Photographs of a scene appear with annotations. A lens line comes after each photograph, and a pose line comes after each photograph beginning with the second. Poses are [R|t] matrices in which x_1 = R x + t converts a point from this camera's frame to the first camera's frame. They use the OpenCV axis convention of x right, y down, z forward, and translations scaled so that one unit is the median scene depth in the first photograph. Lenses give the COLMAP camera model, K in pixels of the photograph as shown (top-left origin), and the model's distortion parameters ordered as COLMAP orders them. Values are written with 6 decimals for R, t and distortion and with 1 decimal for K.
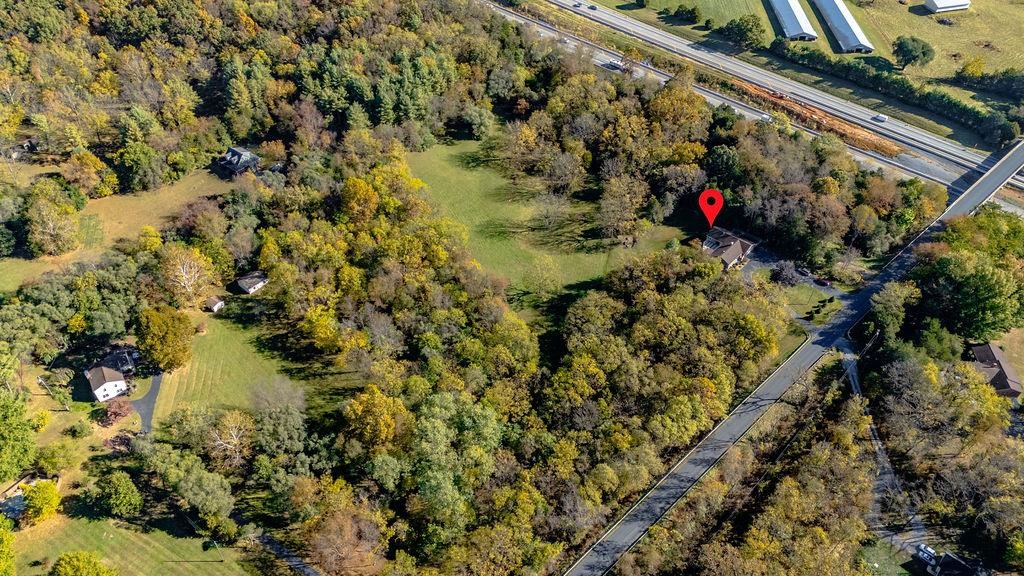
lens RADIAL K [[745.6, 0, 507.9], [0, 745.6, 285.2], [0, 0, 1]] dist [0.079307, -0.084116]
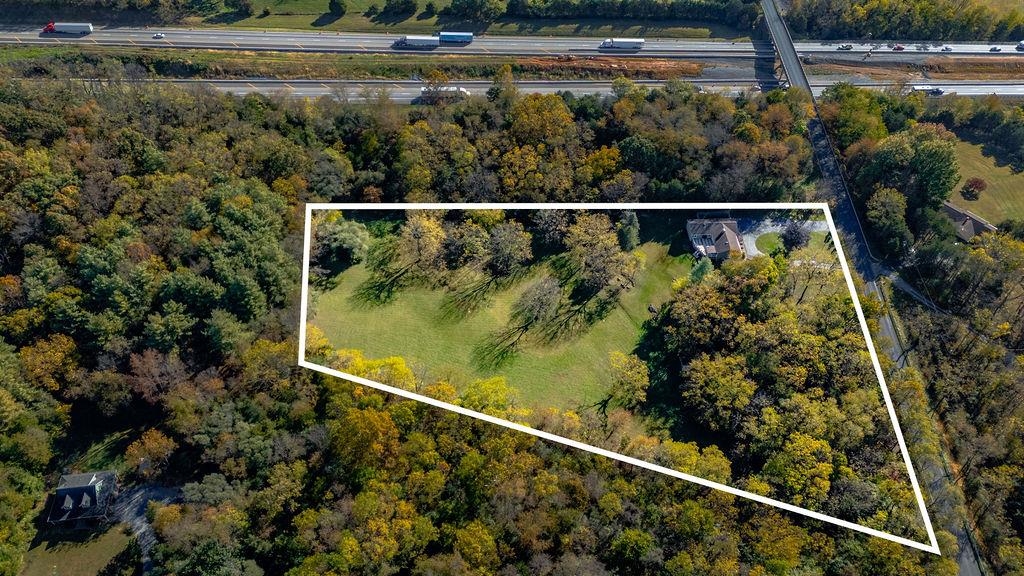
lens RADIAL K [[745.6, 0, 507.9], [0, 745.6, 285.2], [0, 0, 1]] dist [0.079307, -0.084116]
pose [[0.707743, -0.518186, 0.480192, -0.324277], [0.473428, 0.852384, 0.222053, -0.285948], [-0.524373, 0.070179, 0.848592, 0.301979]]
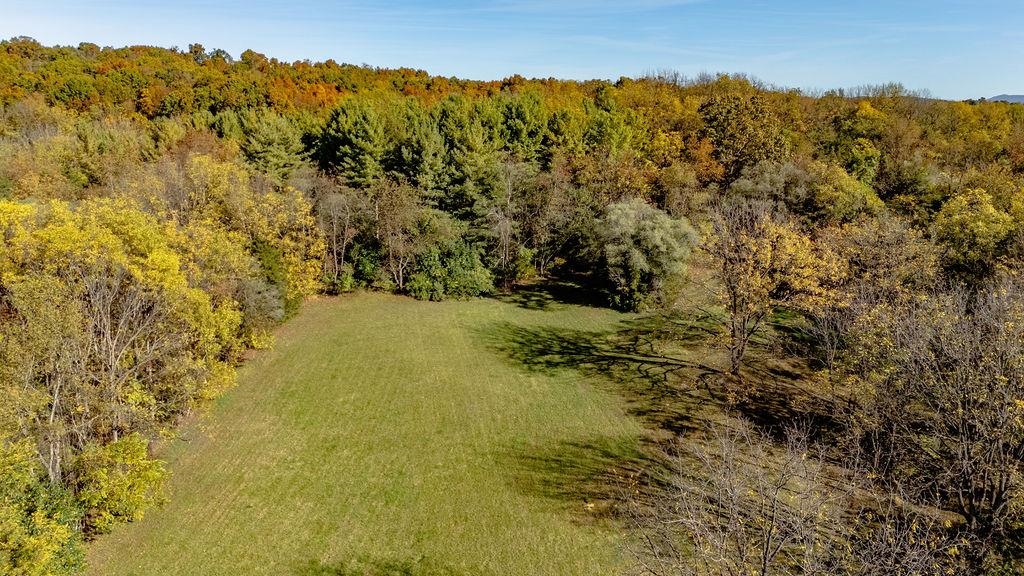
lens RADIAL K [[745.6, 0, 507.9], [0, 745.6, 285.2], [0, 0, 1]] dist [0.079307, -0.084116]
pose [[0.850737, 0.118647, -0.512026, 0.068547], [-0.364707, 0.834747, -0.412537, -0.074654], [0.378465, 0.537699, 0.753421, 0.812169]]
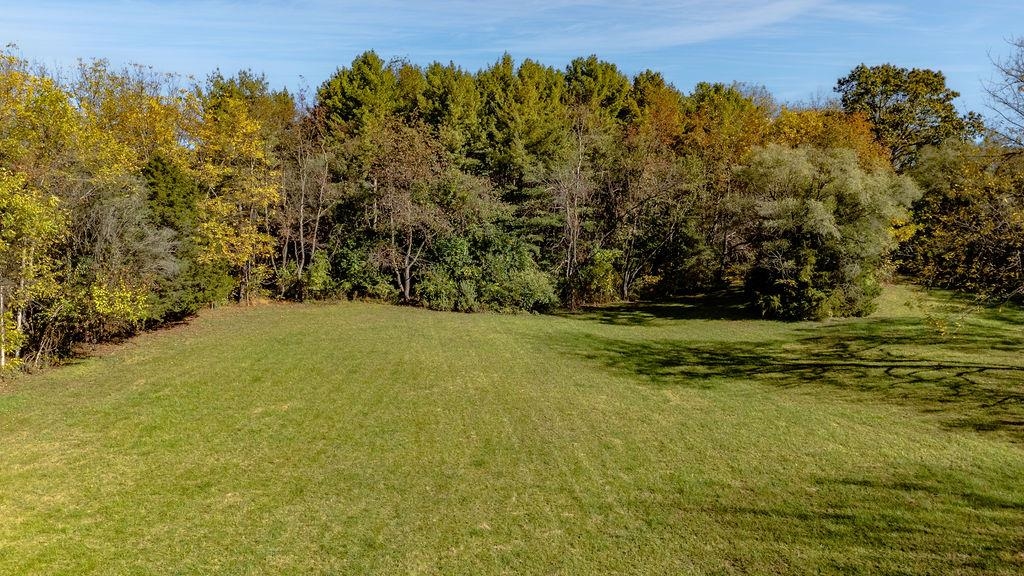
lens RADIAL K [[745.6, 0, 507.9], [0, 745.6, 285.2], [0, 0, 1]] dist [0.079307, -0.084116]
pose [[0.839097, 0.011445, -0.543861, -0.003182], [-0.384154, 0.720333, -0.577534, -0.087078], [0.385151, 0.693534, 0.608826, 0.922947]]
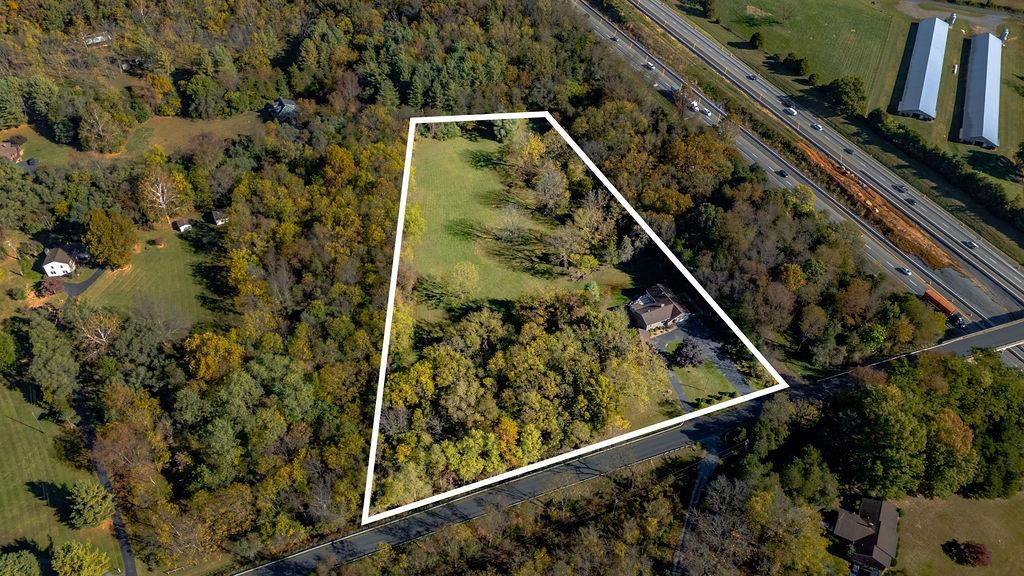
lens RADIAL K [[745.6, 0, 507.9], [0, 745.6, 285.2], [0, 0, 1]] dist [0.079307, -0.084116]
pose [[0.919290, 0.274904, -0.281663, 0.322866], [-0.276494, 0.960381, 0.034915, -0.050718], [0.280102, 0.045781, 0.958878, 0.052812]]
